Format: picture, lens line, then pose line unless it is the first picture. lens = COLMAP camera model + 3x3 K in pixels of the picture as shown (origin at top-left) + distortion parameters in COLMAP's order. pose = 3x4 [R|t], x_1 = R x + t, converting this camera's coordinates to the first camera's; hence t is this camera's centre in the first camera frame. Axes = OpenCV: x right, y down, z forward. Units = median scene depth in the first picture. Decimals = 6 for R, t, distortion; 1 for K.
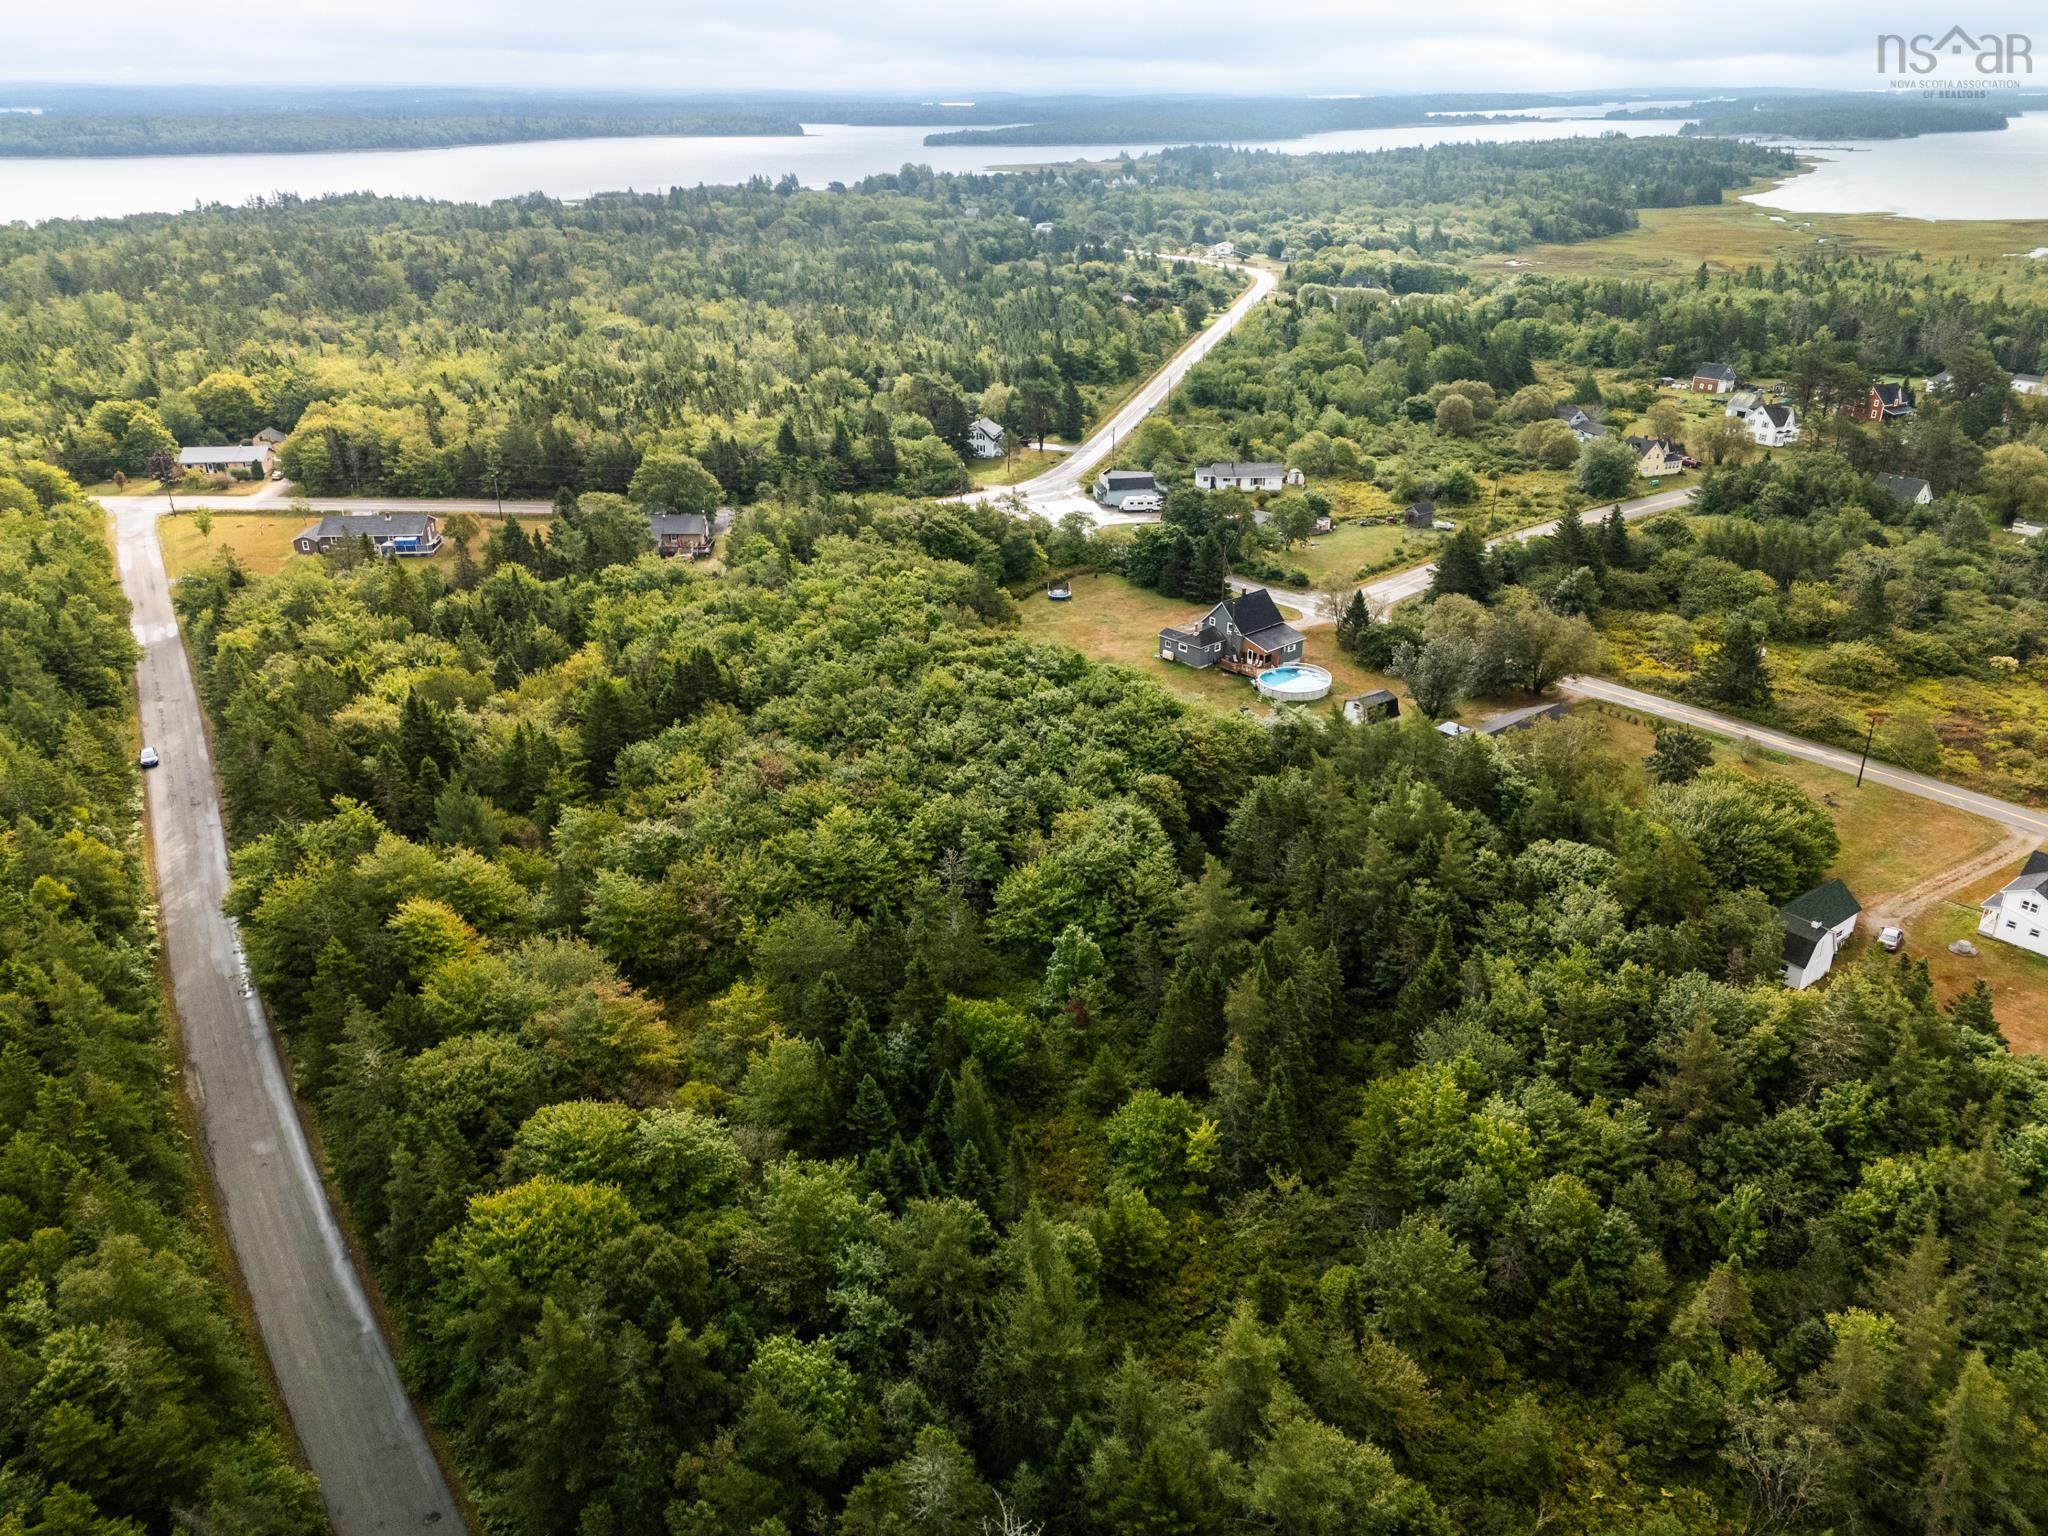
lens RADIAL K [[1492.4, 0, 1024.0], [0, 1492.4, 768.0], [0, 0, 1]] dist [0.082804, -0.070765]
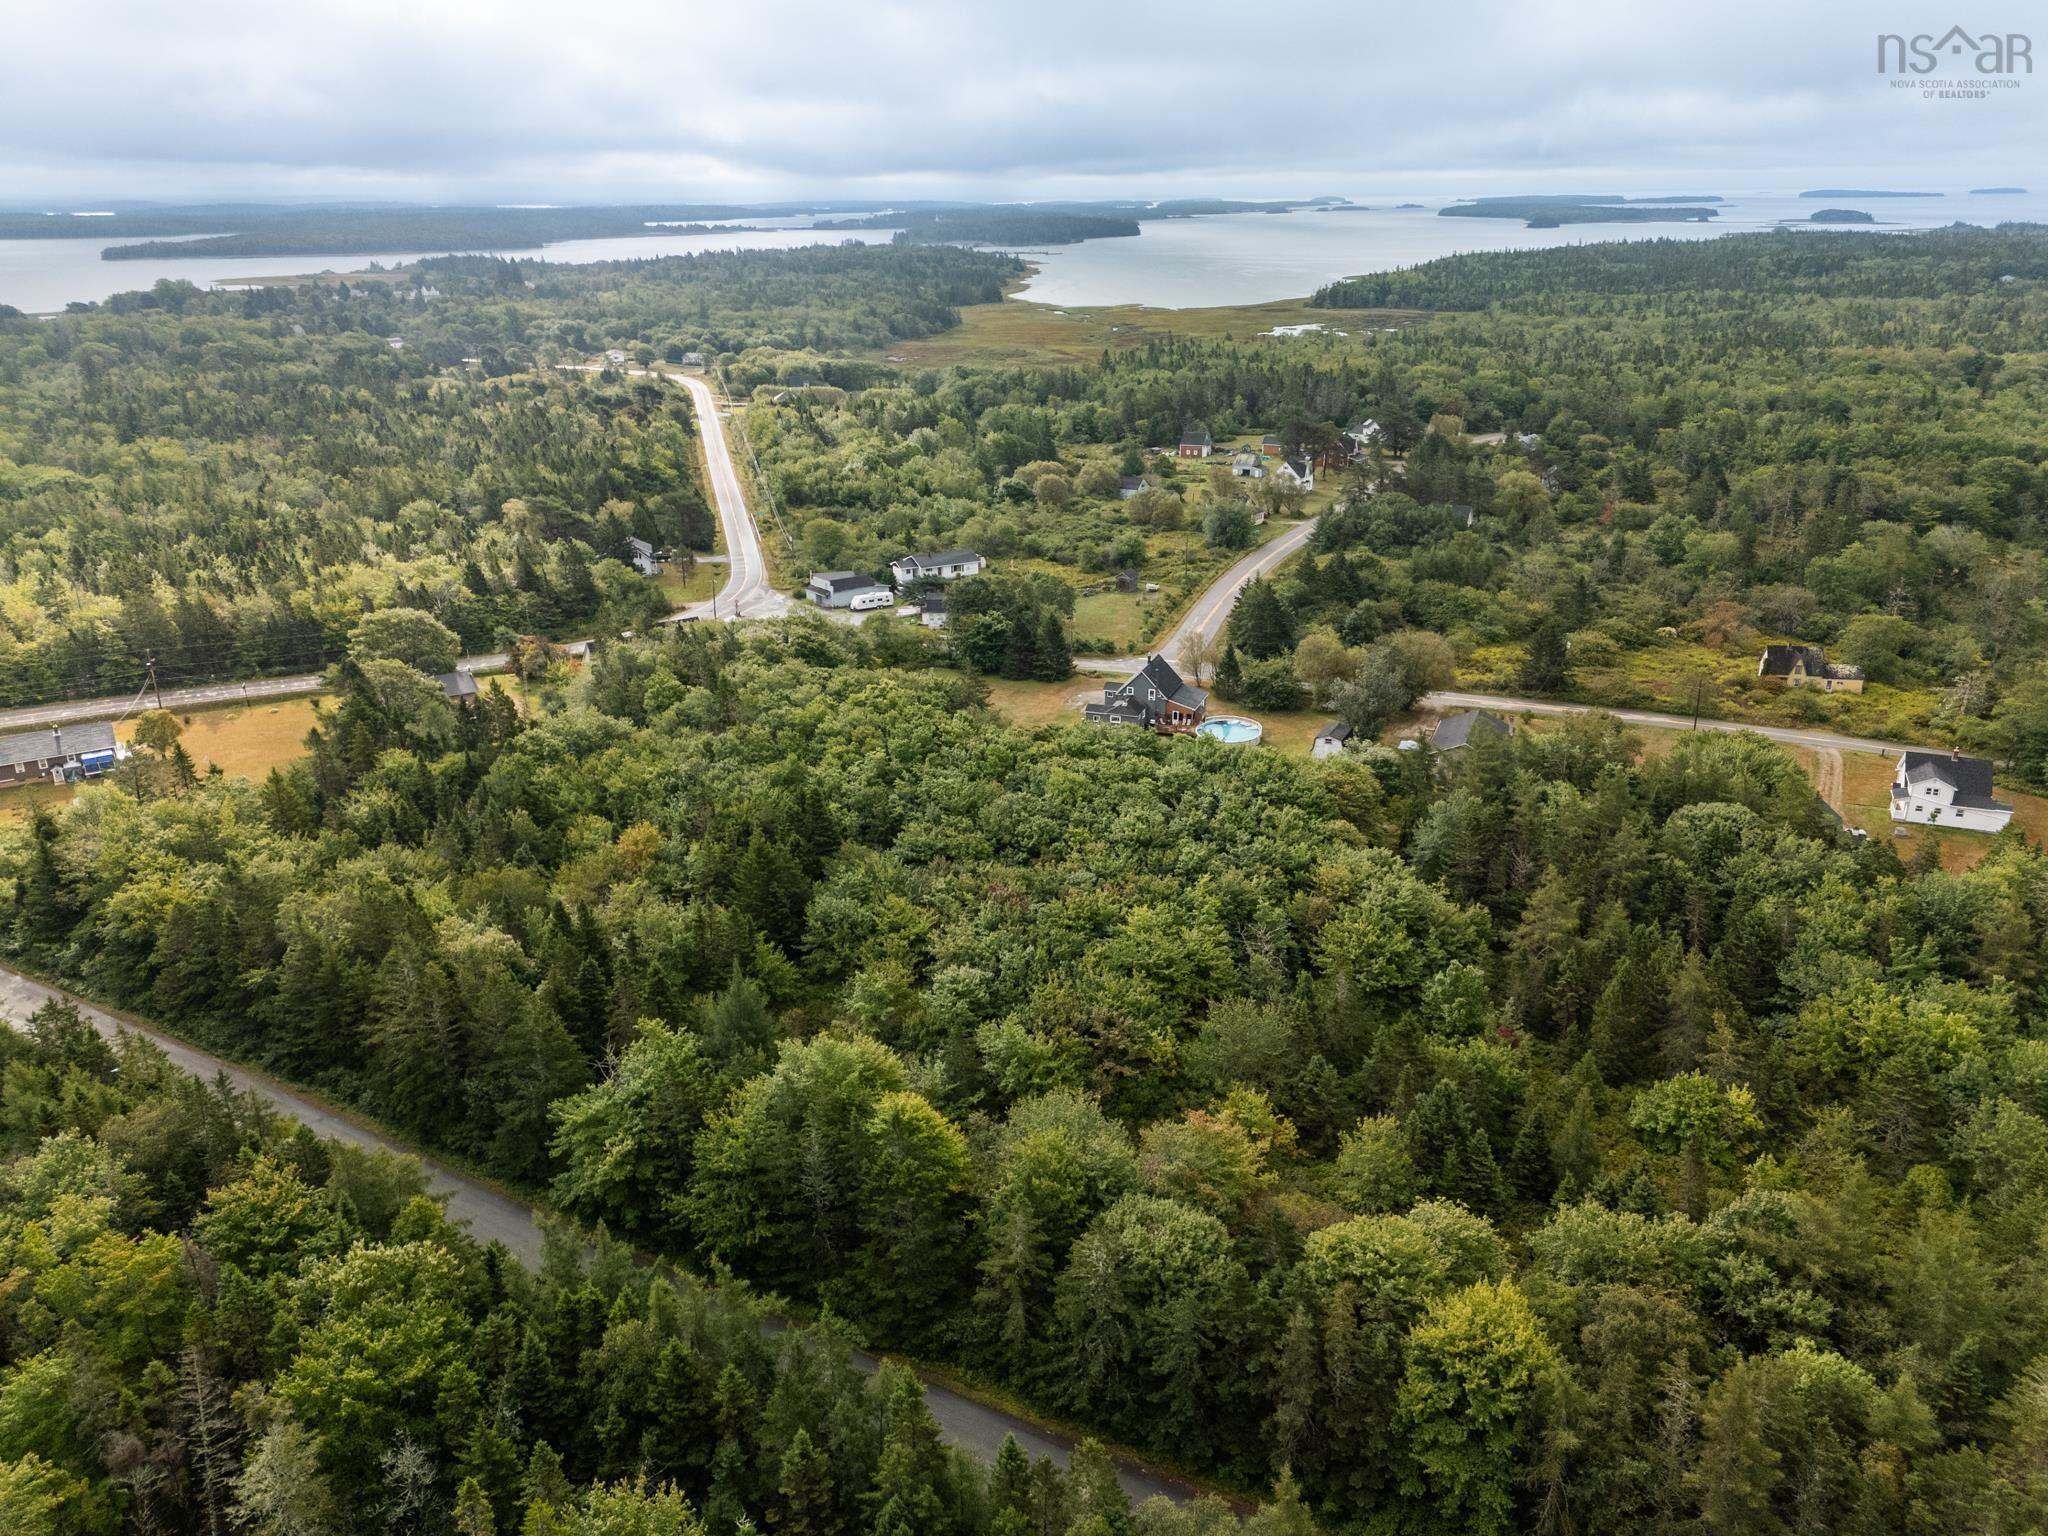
lens RADIAL K [[1492.4, 0, 1024.0], [0, 1492.4, 768.0], [0, 0, 1]] dist [0.082804, -0.070765]
pose [[0.881947, -0.172873, 0.438503, -0.279279], [0.199563, 0.979768, -0.015117, -0.030228], [-0.427018, 0.100841, 0.898603, 0.064883]]
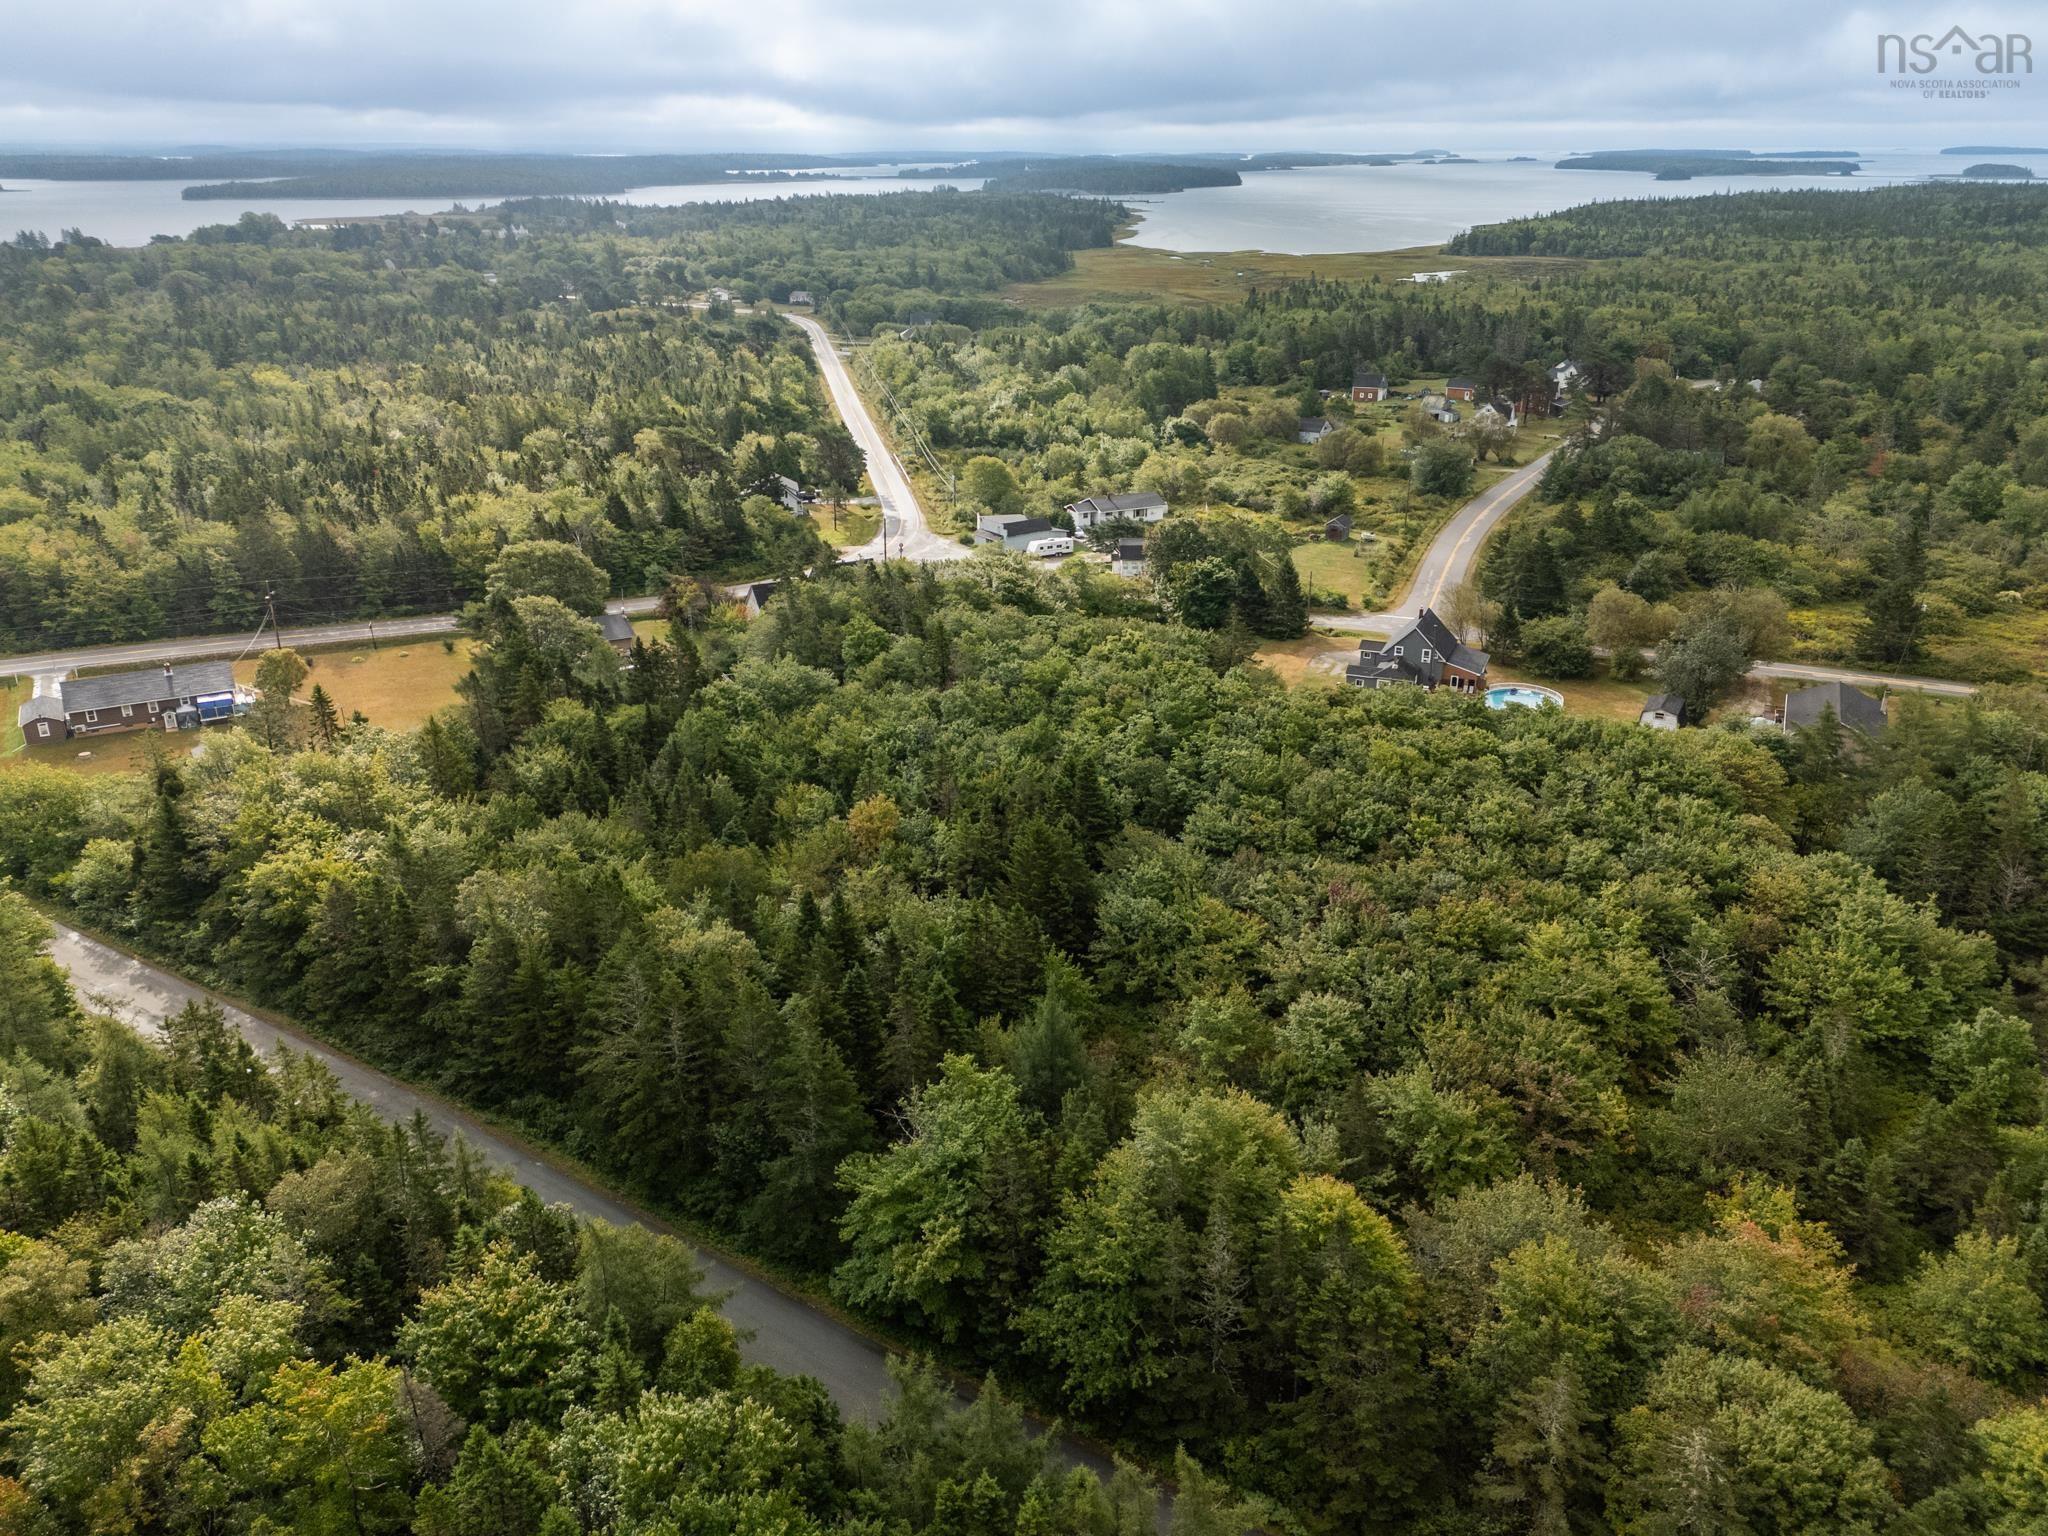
lens RADIAL K [[1531.6, 0, 1024.0], [0, 1531.6, 768.0], [0, 0, 1]] dist [0.079926, -0.055544]
pose [[0.904707, -0.158037, 0.395638, -0.303569], [0.174722, 0.984598, -0.006240, -0.043159], [-0.388559, 0.074772, 0.918385, 0.173926]]
